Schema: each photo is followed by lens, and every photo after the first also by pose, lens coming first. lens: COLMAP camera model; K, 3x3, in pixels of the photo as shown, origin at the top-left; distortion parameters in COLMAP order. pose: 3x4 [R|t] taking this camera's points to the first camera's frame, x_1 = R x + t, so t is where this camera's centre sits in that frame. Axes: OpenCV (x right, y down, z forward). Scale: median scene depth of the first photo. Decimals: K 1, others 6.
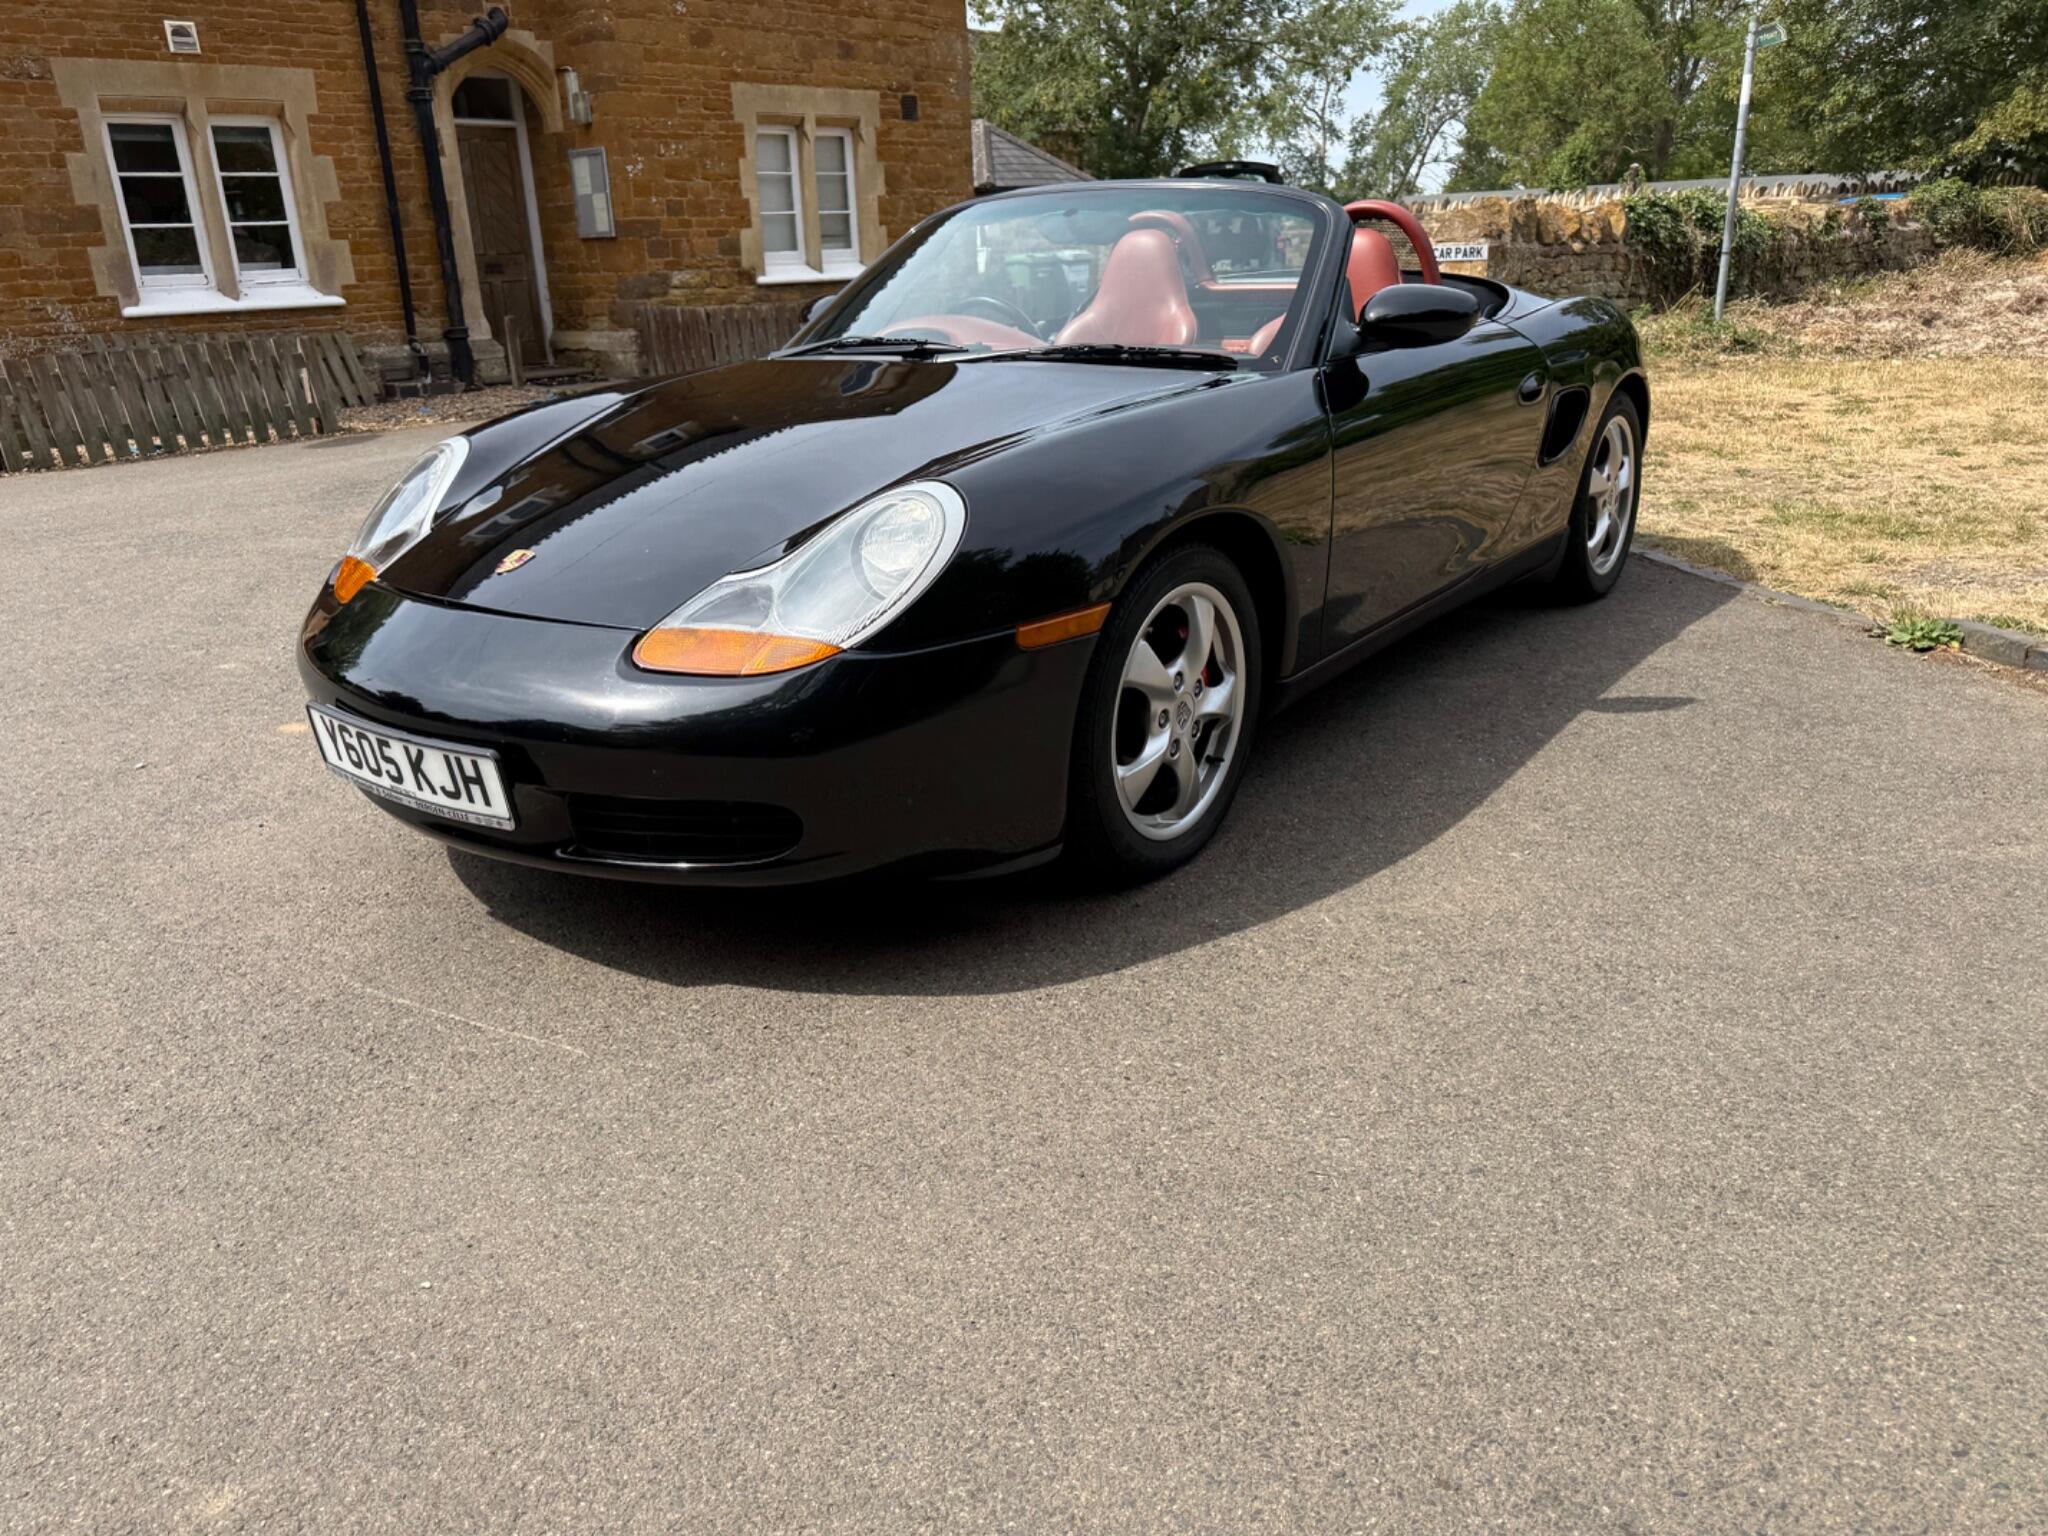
lens RADIAL K [[1456.2, 0, 1006.5], [0, 1456.2, 780.7], [0, 0, 1]] dist [0.016575, -0.019189]
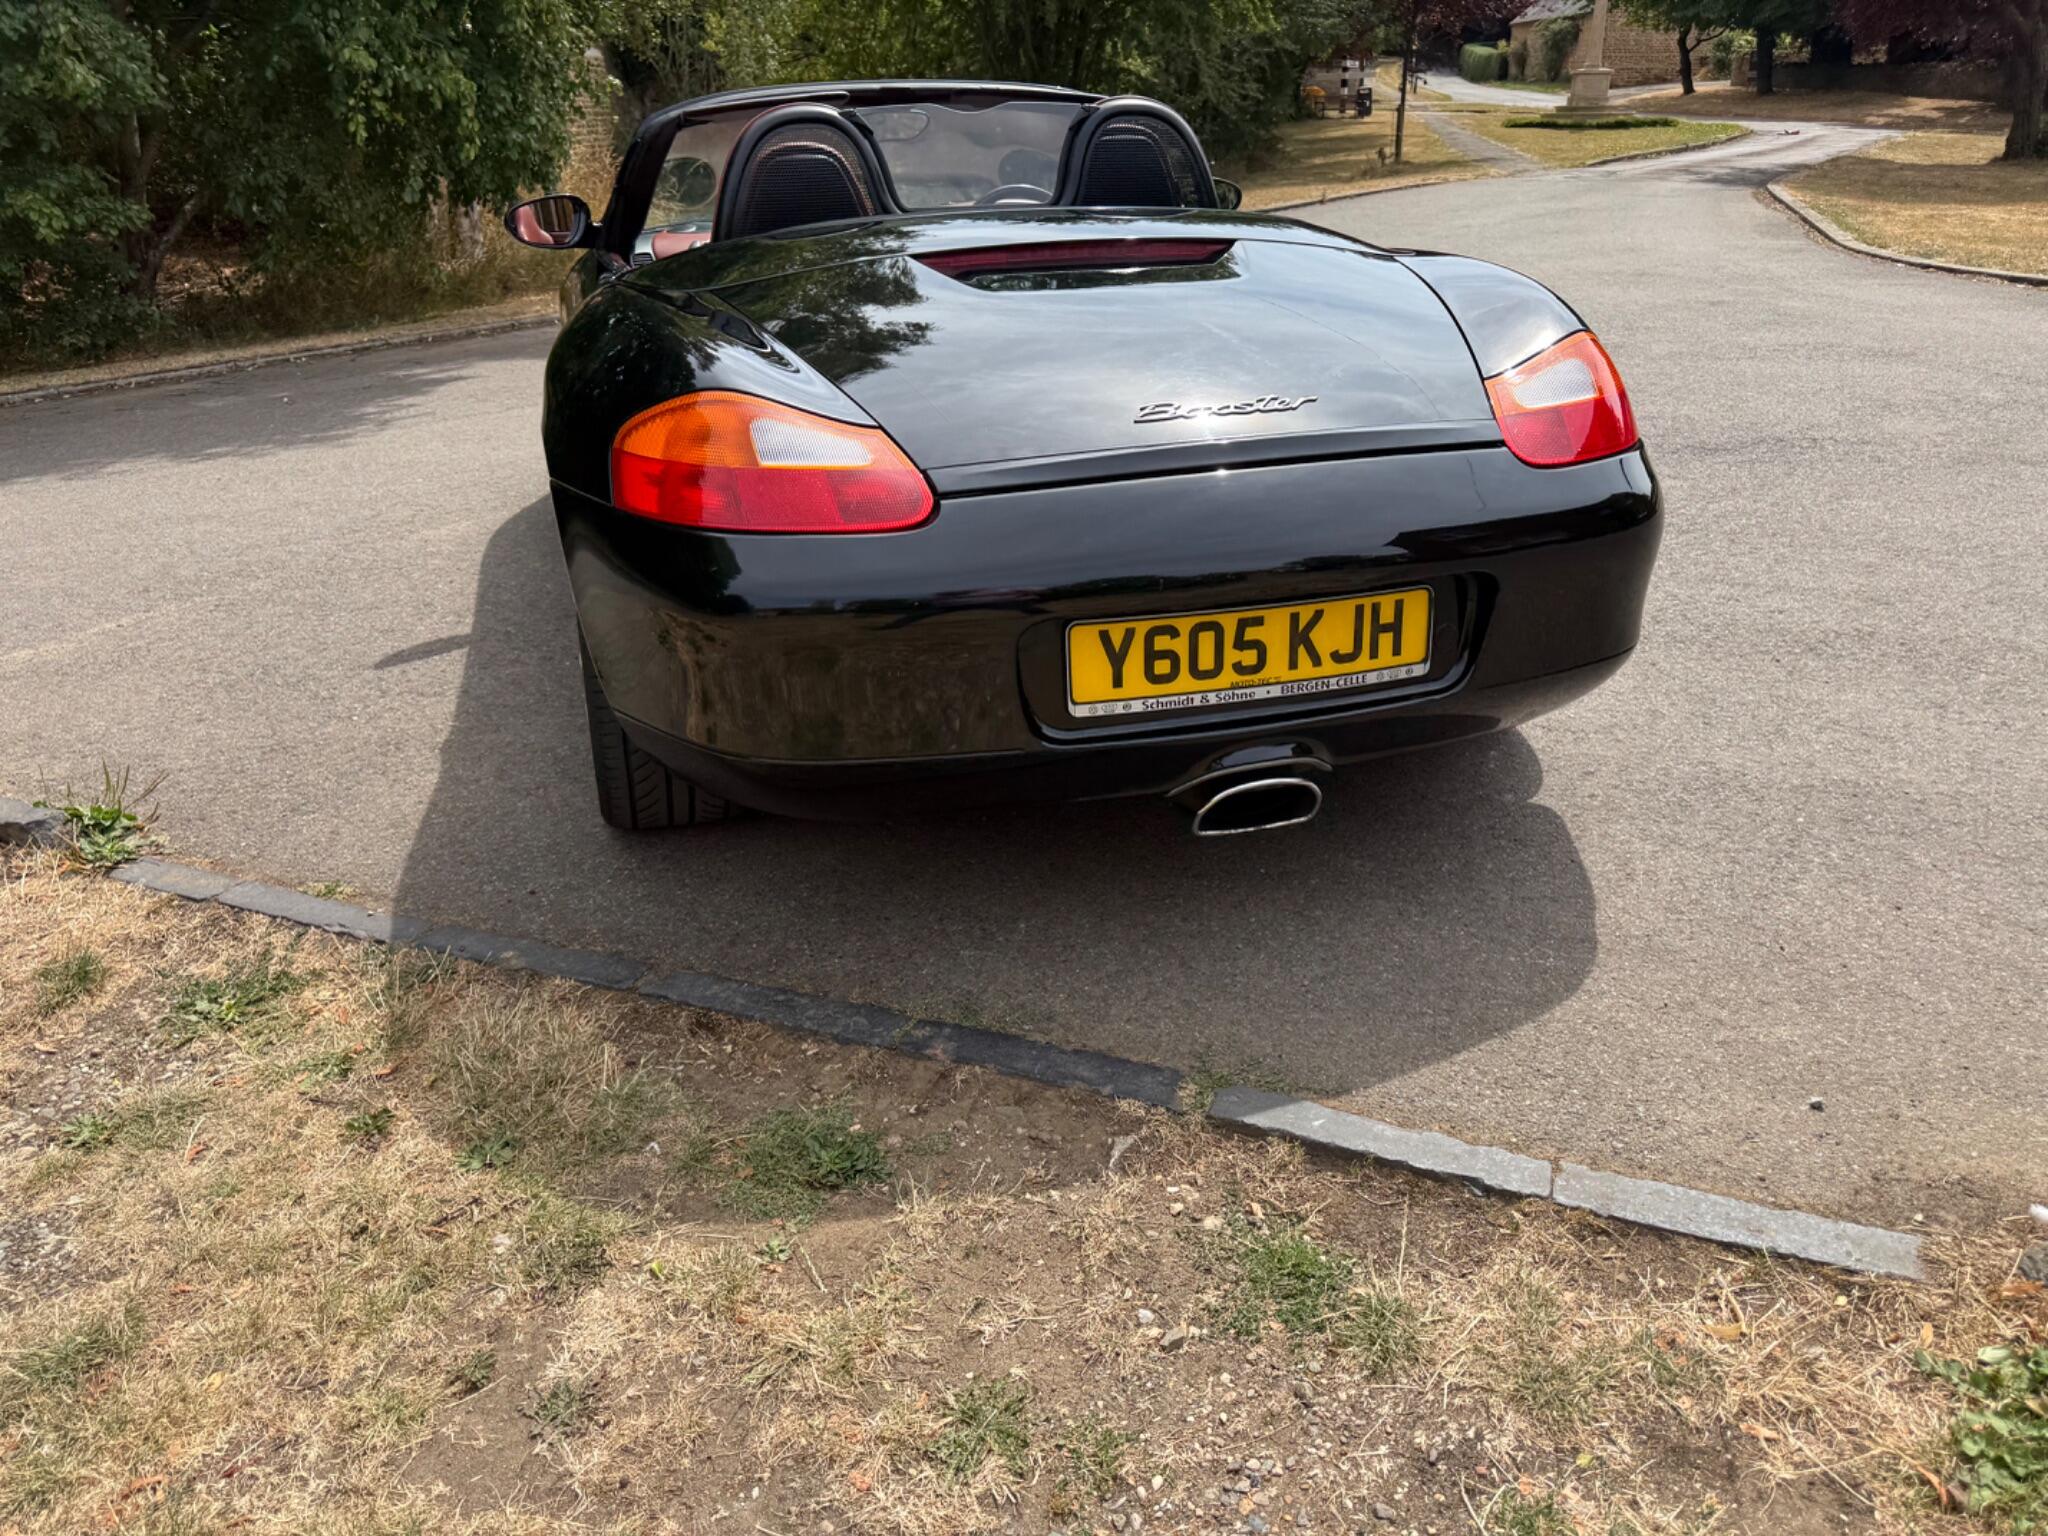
lens RADIAL K [[1456.2, 0, 1031.2], [0, 1456.2, 747.7], [0, 0, 1]] dist [0.016575, -0.019189]
pose [[-0.586227, 0.361034, -0.725253, 0.309379], [-0.245908, 0.773679, 0.583910, -0.224741], [0.771924, 0.520649, -0.364771, 0.568228]]
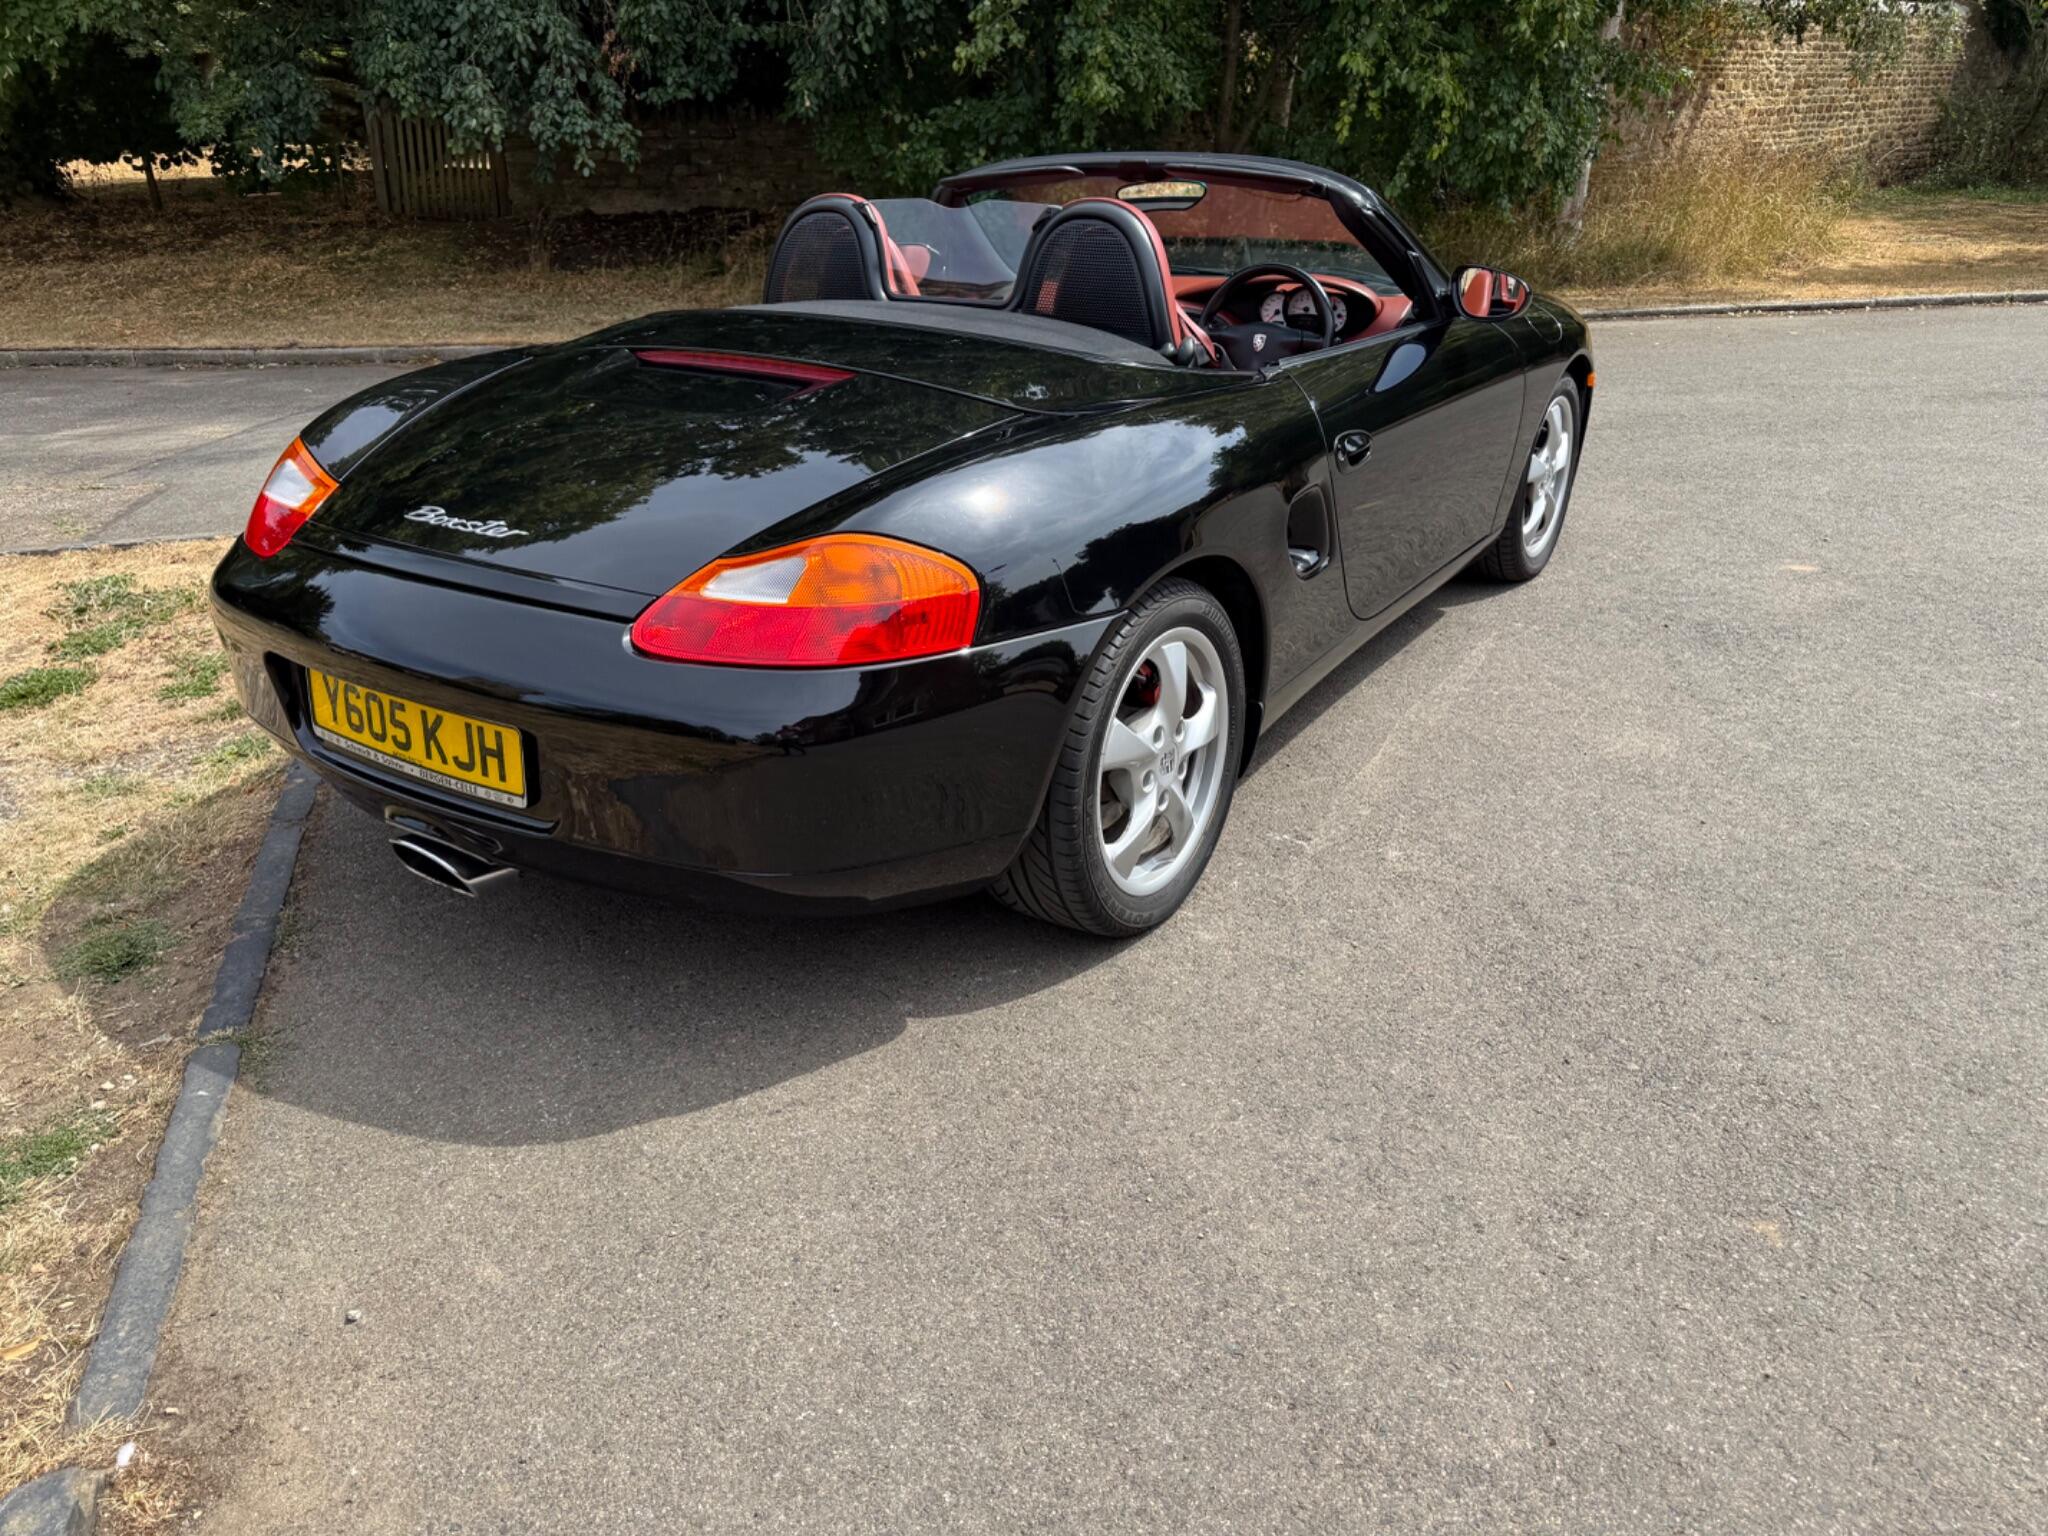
lens RADIAL K [[1456.2, 0, 1032.4], [0, 1456.2, 759.4], [0, 0, 1]] dist [0.016575, -0.019189]
pose [[-0.995815, 0.077382, -0.048622, 0.077274], [0.020729, 0.709417, 0.704484, -0.278980], [0.089007, 0.700528, -0.708052, 0.677640]]
